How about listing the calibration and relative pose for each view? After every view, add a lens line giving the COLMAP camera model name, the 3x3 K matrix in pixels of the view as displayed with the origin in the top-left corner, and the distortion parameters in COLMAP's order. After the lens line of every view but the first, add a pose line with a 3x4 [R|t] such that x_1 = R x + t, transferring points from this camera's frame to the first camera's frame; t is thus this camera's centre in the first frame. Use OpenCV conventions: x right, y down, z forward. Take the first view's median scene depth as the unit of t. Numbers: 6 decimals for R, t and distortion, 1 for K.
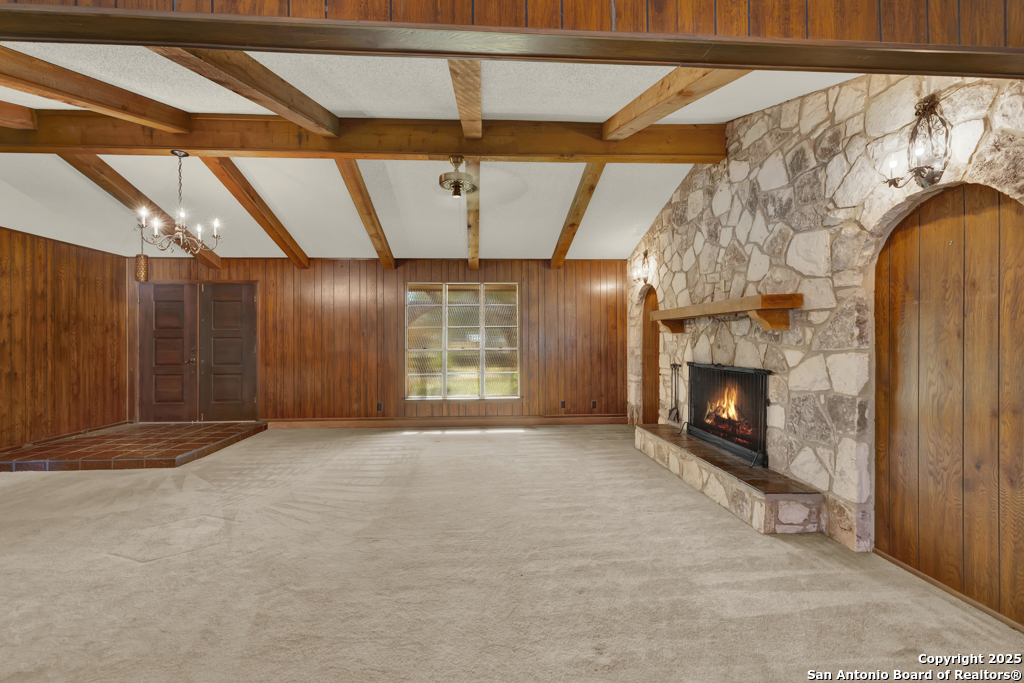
lens RADIAL K [[434.7, 0, 517.0], [0, 434.7, 343.7], [0, 0, 1]] dist [0.001898, 0.000162]
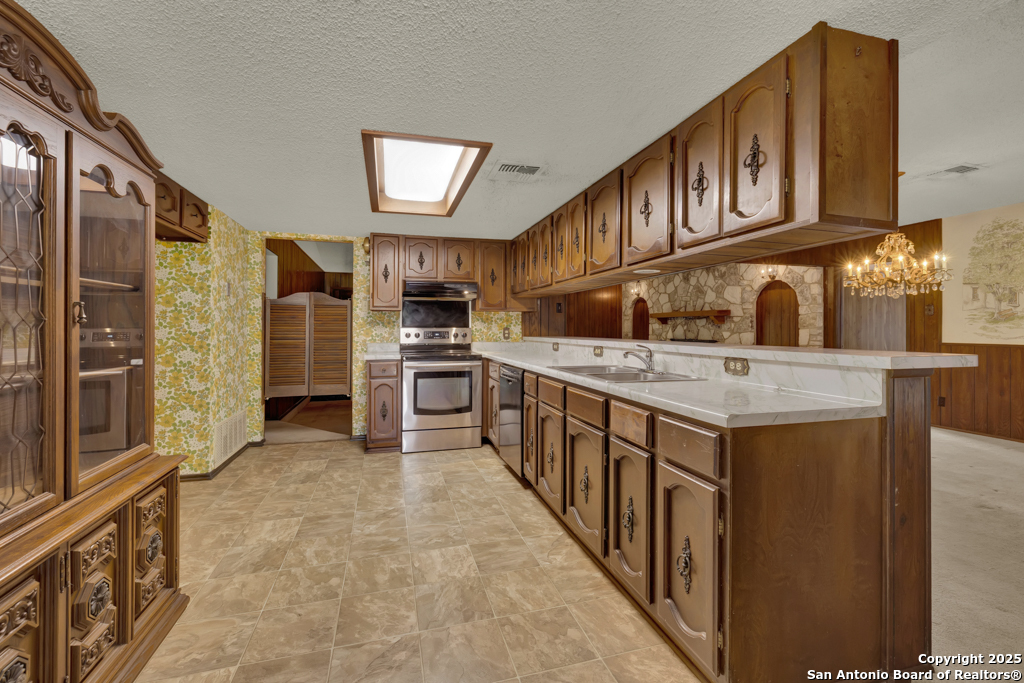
lens RADIAL K [[434.7, 0, 505.9], [0, 434.7, 334.5], [0, 0, 1]] dist [0.001898, 0.000162]
pose [[0.977216, 0.000686, 0.212247, -1.127225], [-0.001820, 0.999985, 0.005144, 0.019478], [-0.212240, -0.005413, 0.977202, -1.170638]]
